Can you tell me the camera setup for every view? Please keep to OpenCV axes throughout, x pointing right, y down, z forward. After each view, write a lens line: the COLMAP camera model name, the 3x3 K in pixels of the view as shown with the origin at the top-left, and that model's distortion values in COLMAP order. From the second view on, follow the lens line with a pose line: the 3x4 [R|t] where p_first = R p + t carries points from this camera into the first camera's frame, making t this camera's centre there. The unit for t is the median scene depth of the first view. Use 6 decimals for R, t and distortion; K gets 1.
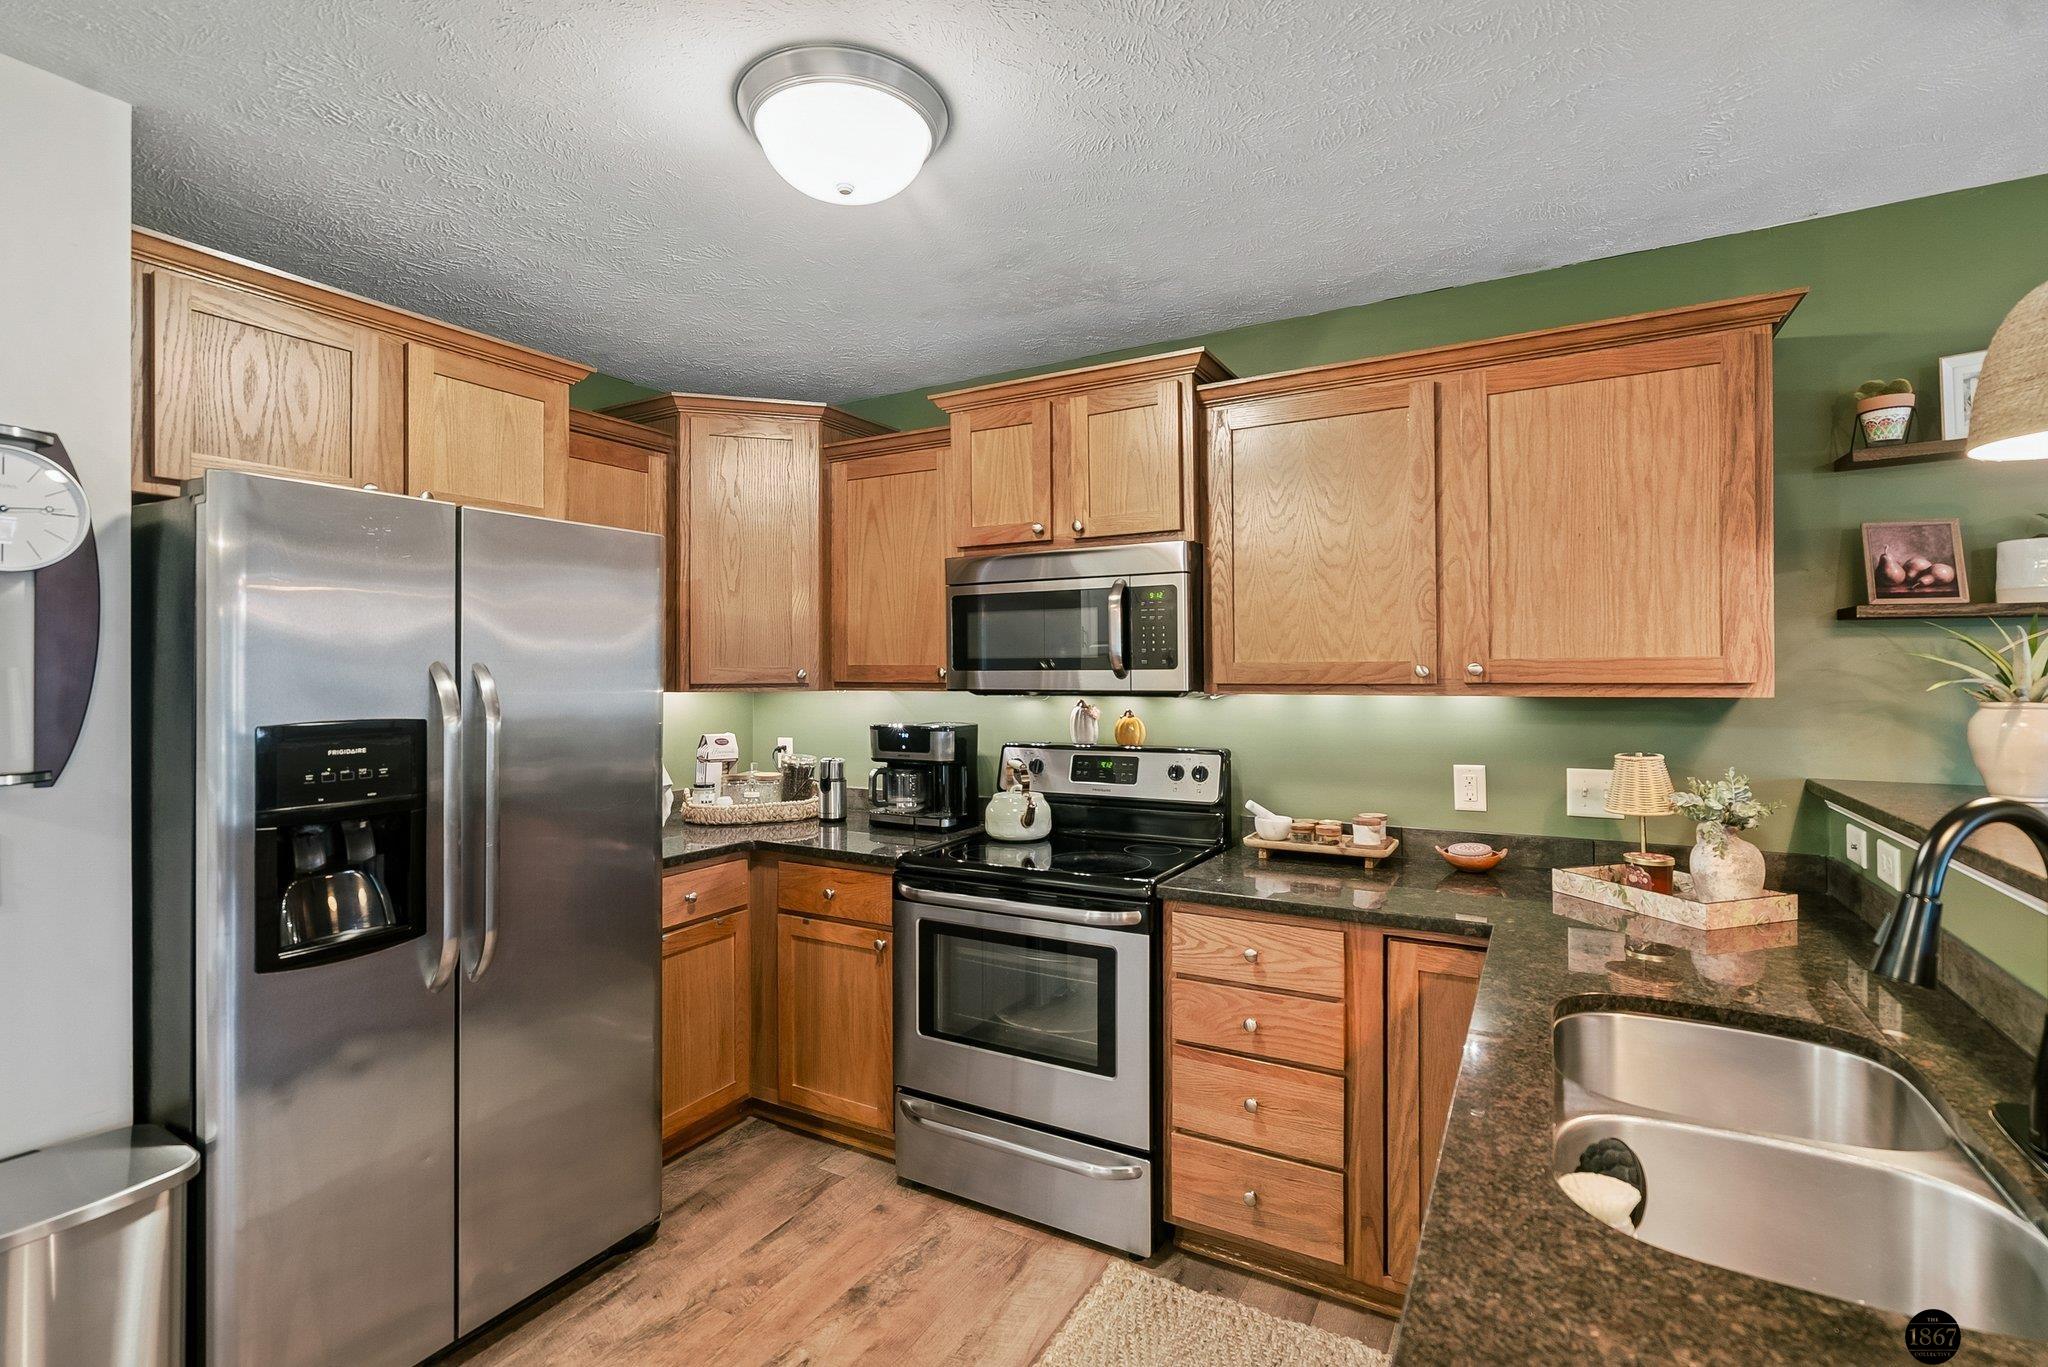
lens RADIAL K [[934.4, 0, 1023.0], [0, 934.4, 668.6], [0, 0, 1]] dist [-0.001805, 0.000014]
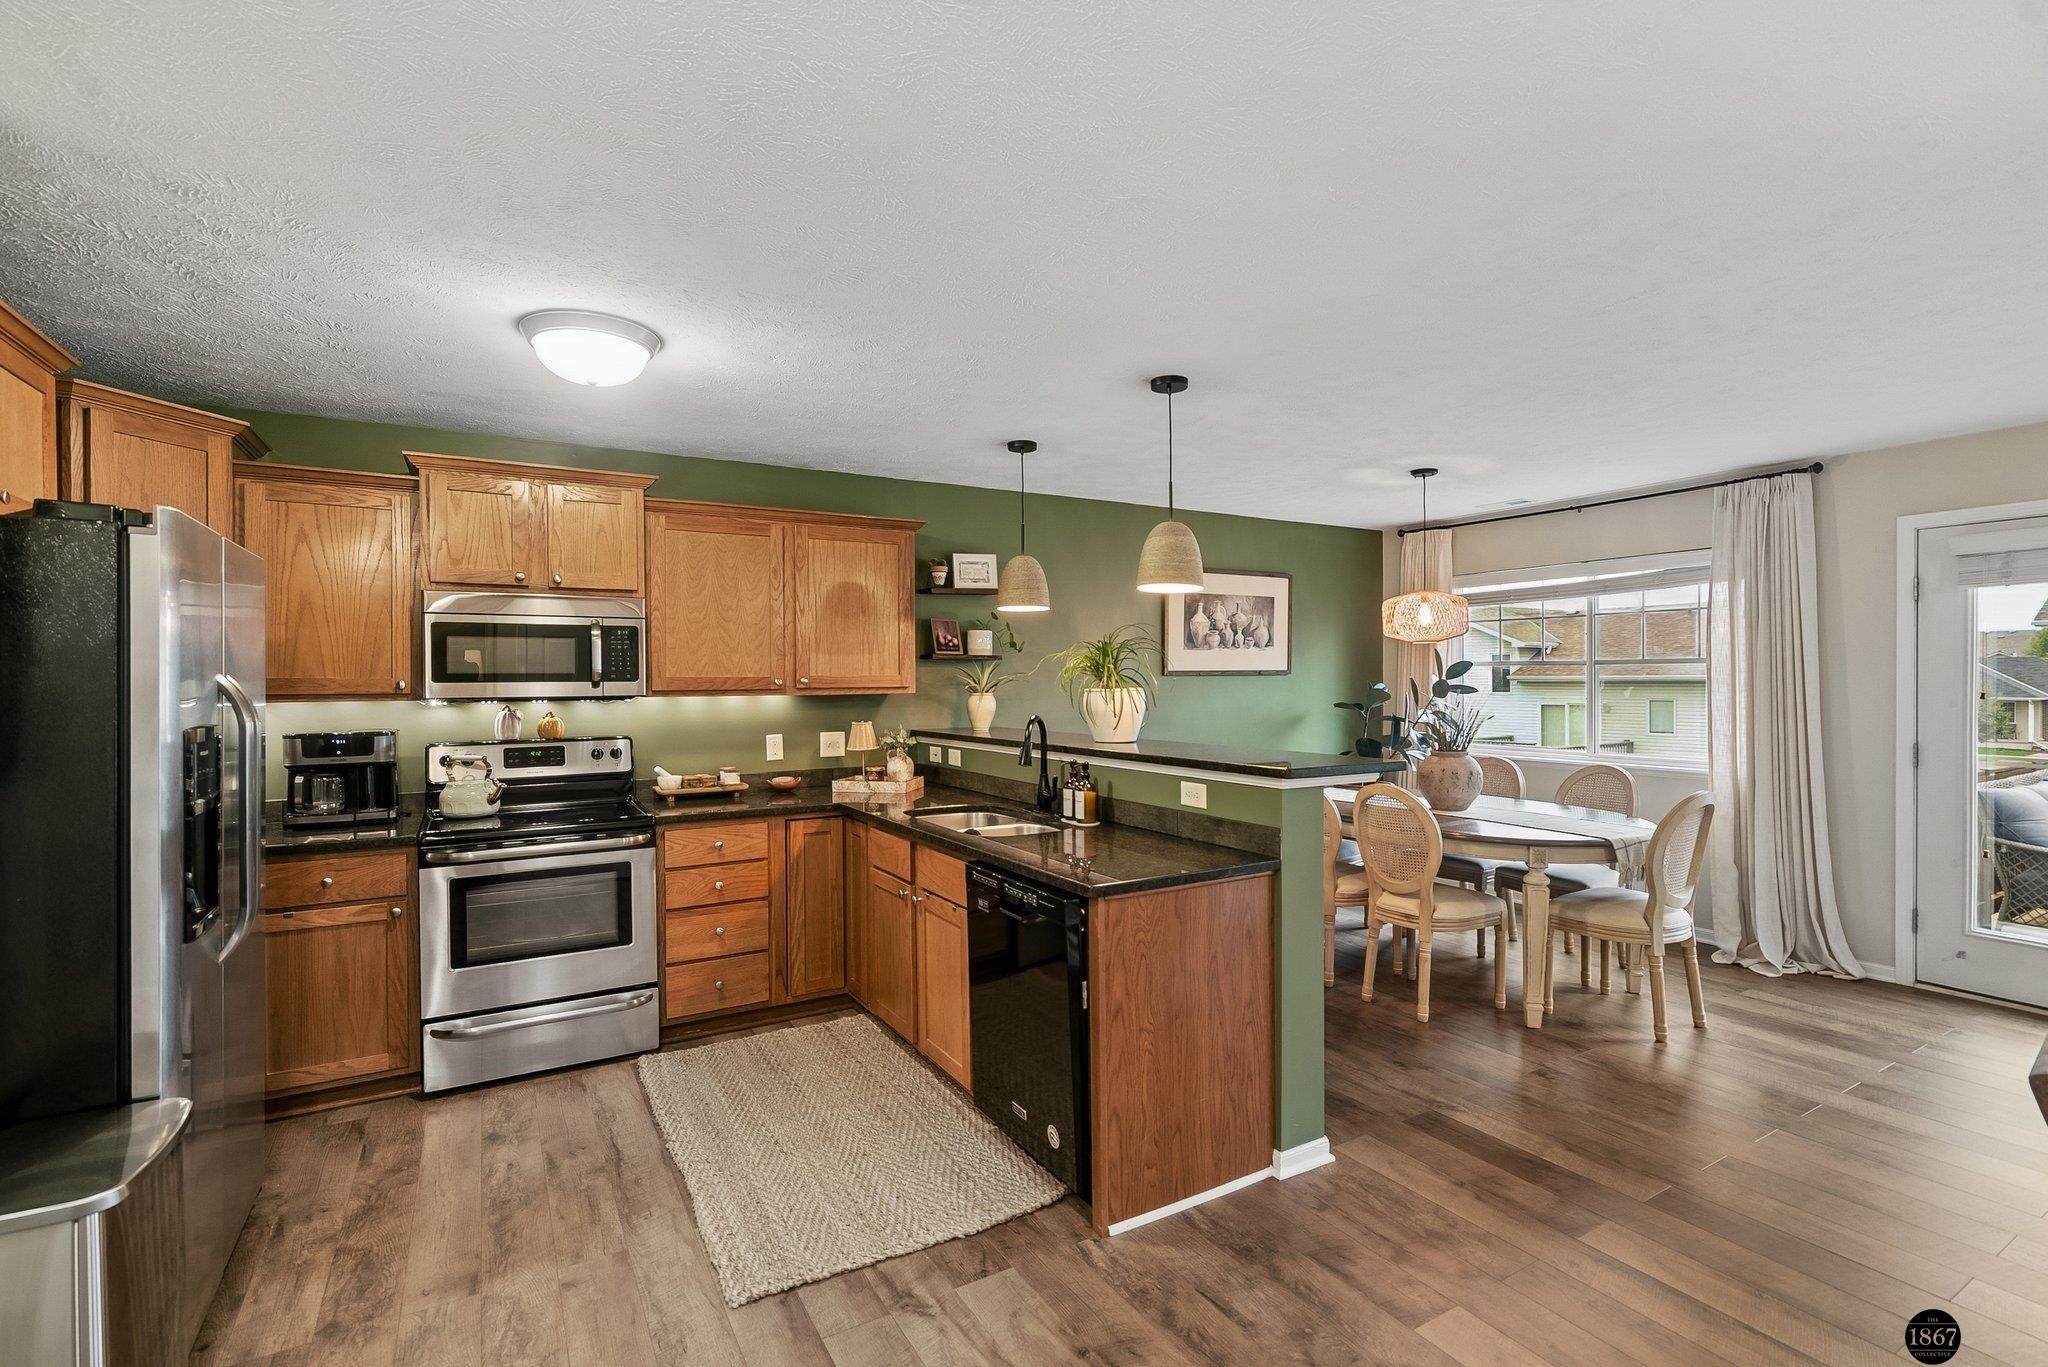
lens RADIAL K [[936.8, 0, 1024.0], [0, 936.8, 683.5], [0, 0, 1]] dist [-0.001741, -0.000381]
pose [[0.501720, -0.003303, 0.865024, -0.849707], [0.001866, 0.999995, 0.002736, 0.001358], [-0.865028, 0.000241, 0.501724, -0.318454]]
